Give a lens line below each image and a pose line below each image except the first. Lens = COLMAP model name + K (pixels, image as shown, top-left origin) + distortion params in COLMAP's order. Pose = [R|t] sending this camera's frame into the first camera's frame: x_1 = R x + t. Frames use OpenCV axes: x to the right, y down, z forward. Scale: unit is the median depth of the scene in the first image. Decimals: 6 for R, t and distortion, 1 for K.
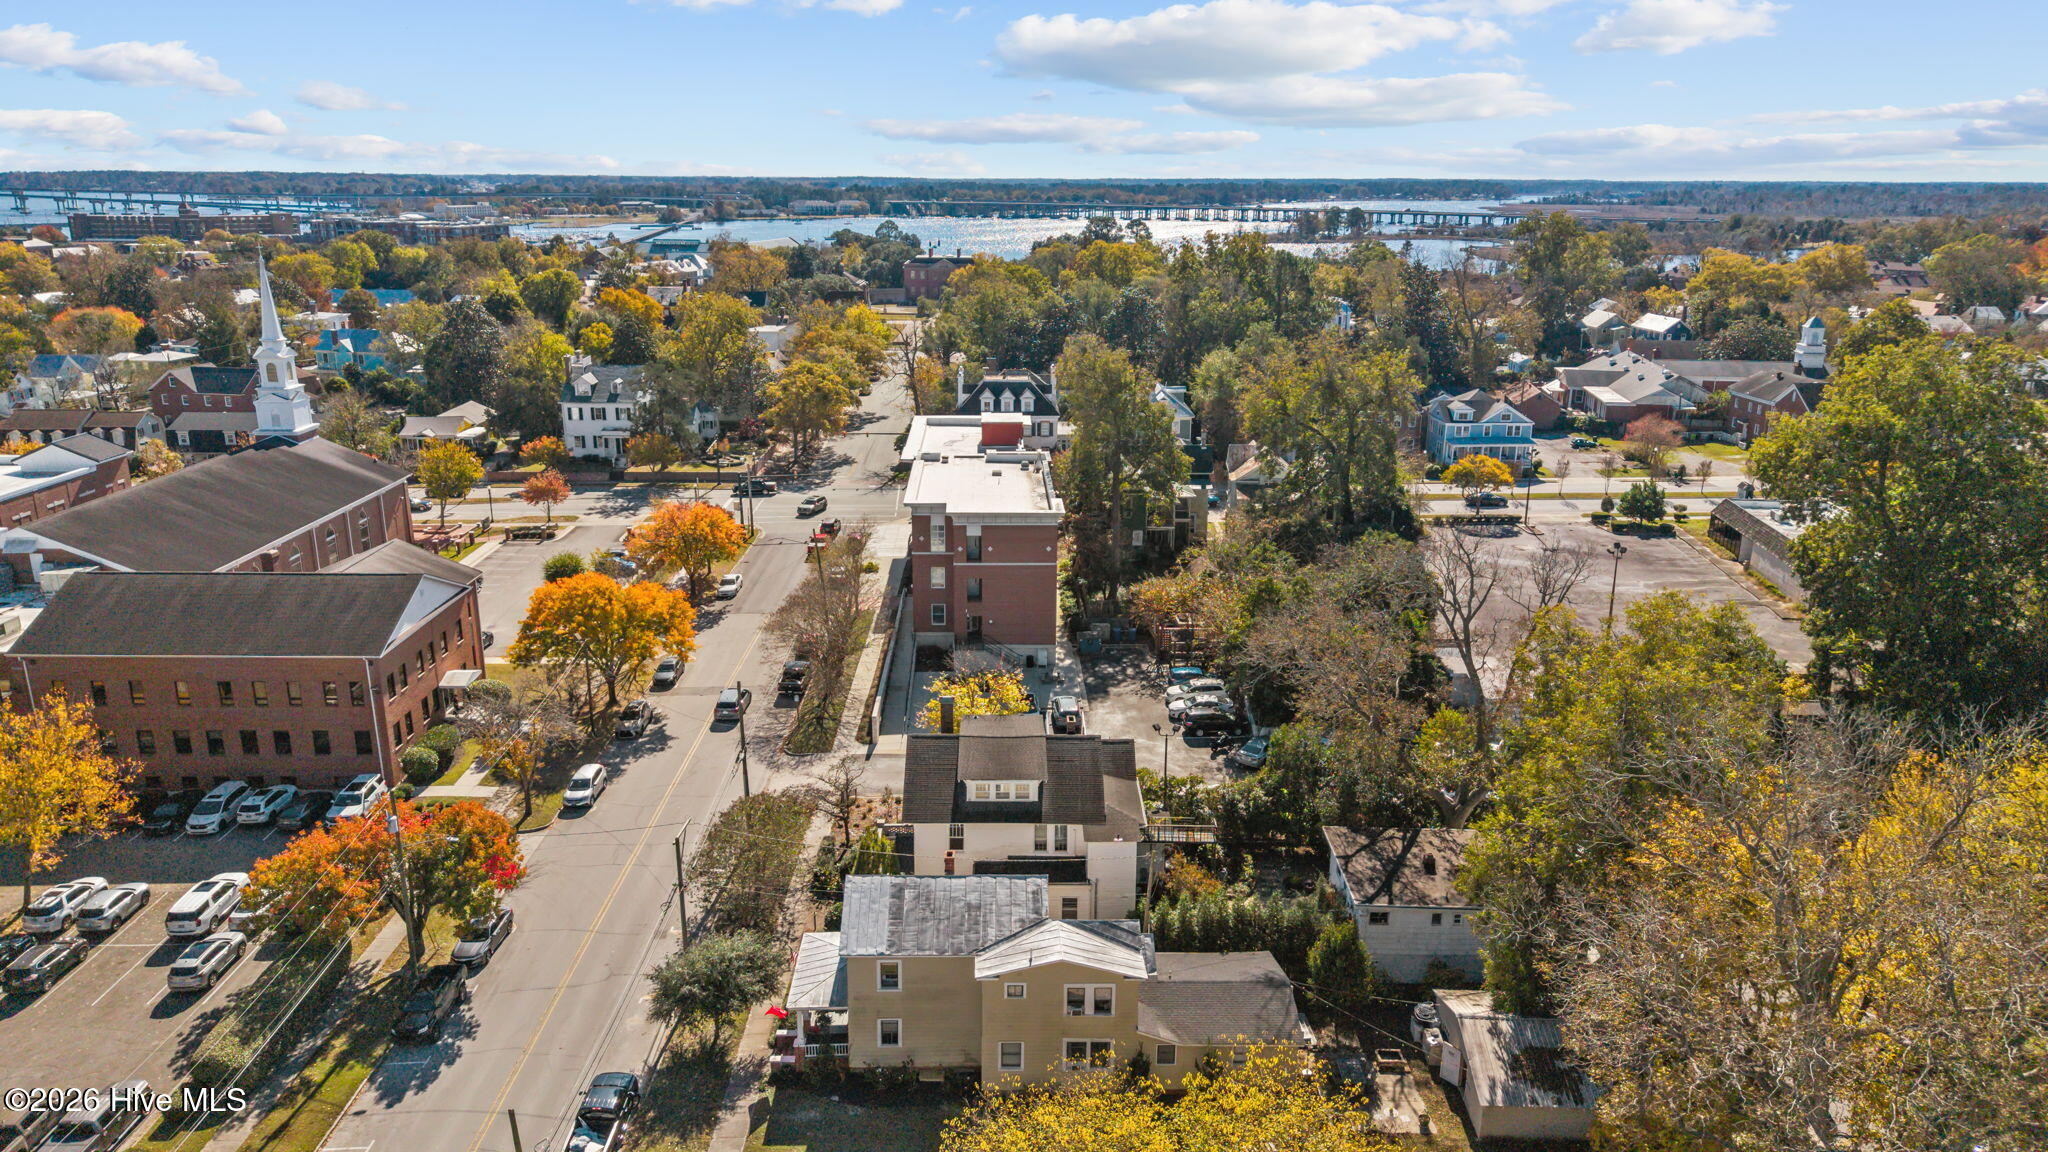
lens RADIAL K [[1345.5, 0, 1028.4], [0, 1345.5, 571.7], [0, 0, 1]] dist [0.024618, -0.002634]
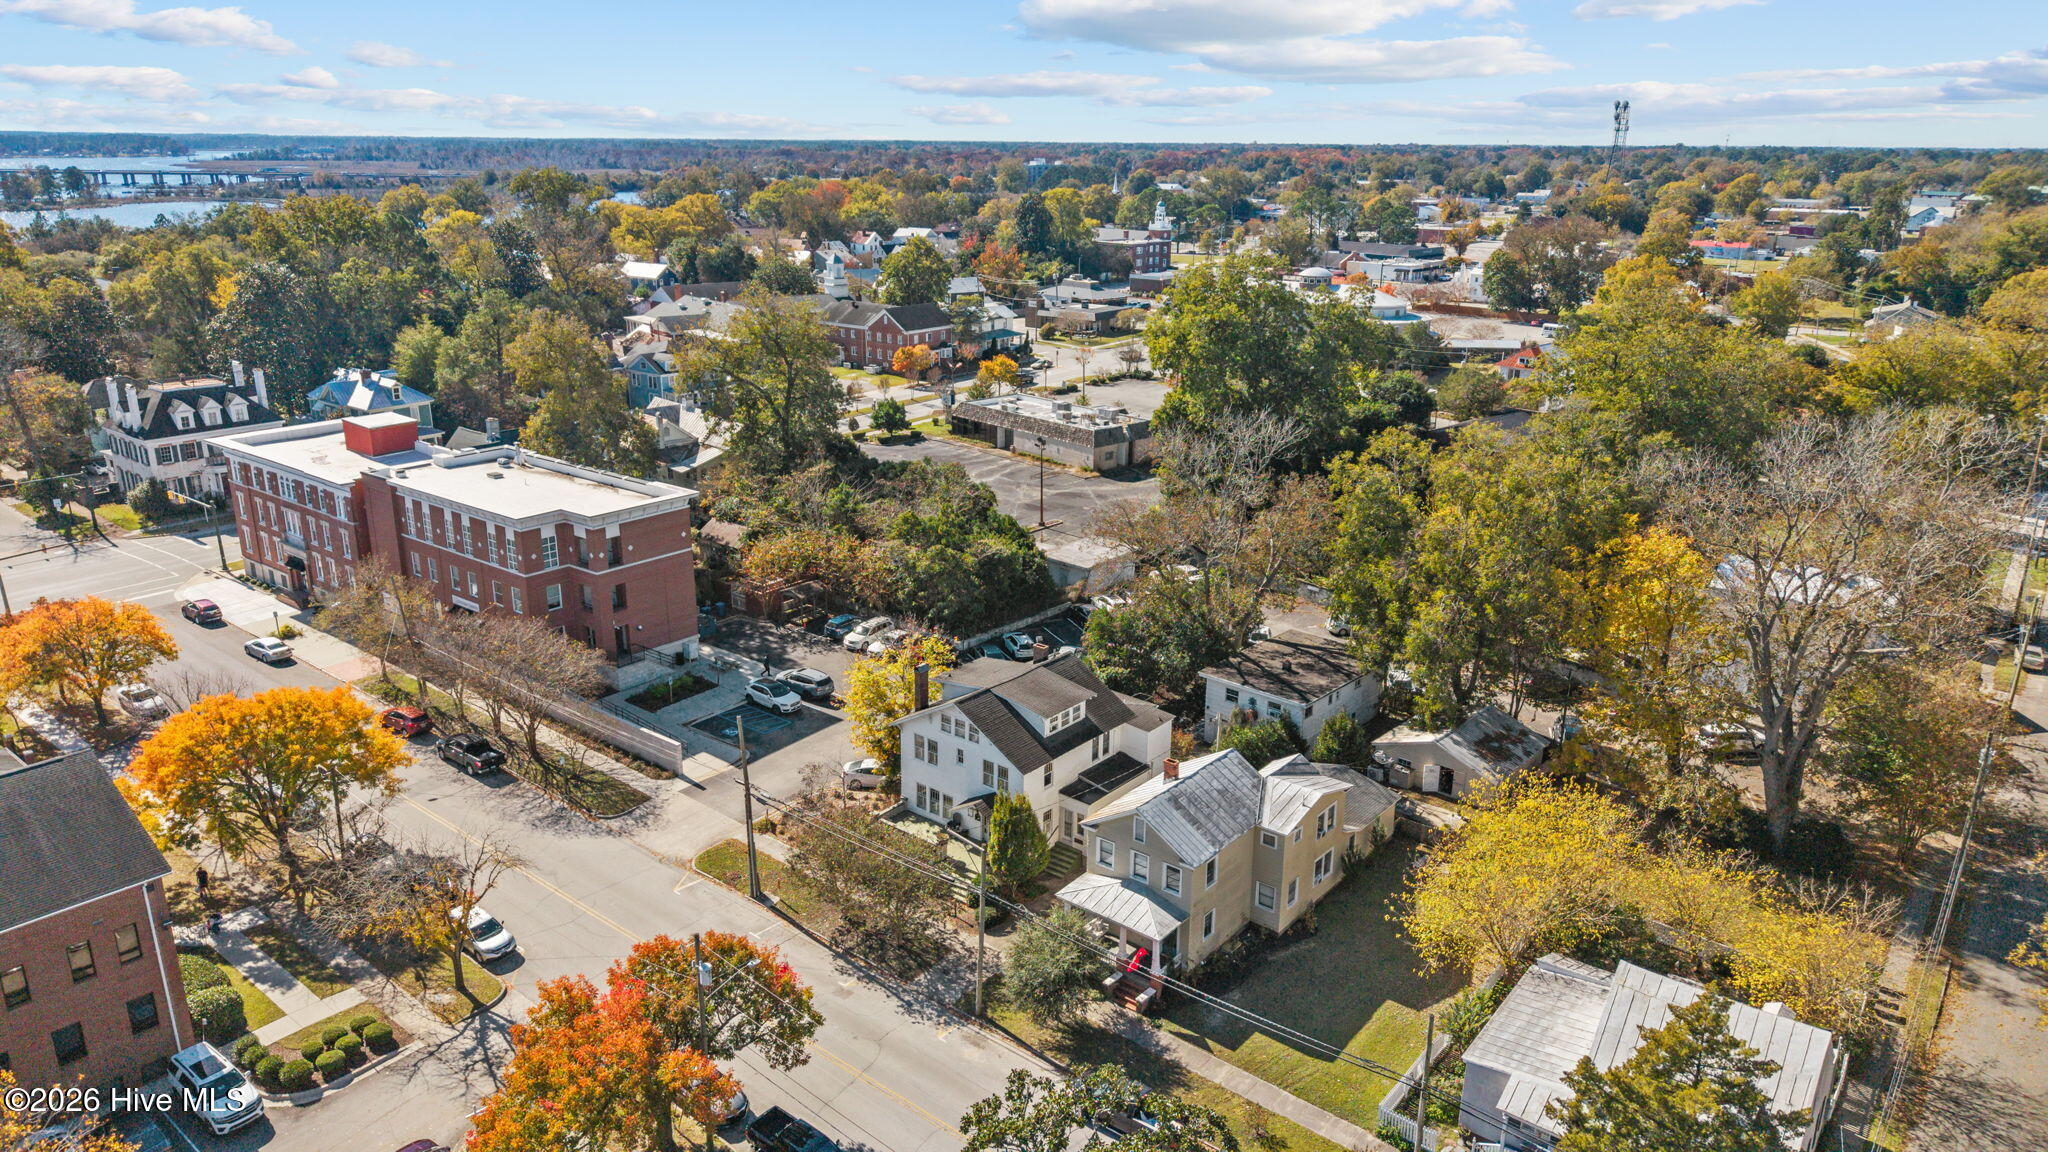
lens RADIAL K [[1345.5, 0, 1022.7], [0, 1345.5, 579.0], [0, 0, 1]] dist [0.024618, -0.002634]
pose [[0.662781, -0.237107, 0.710283, -0.766014], [0.212476, 0.969107, 0.125242, -0.082528], [-0.718036, 0.067910, 0.692685, 0.279101]]
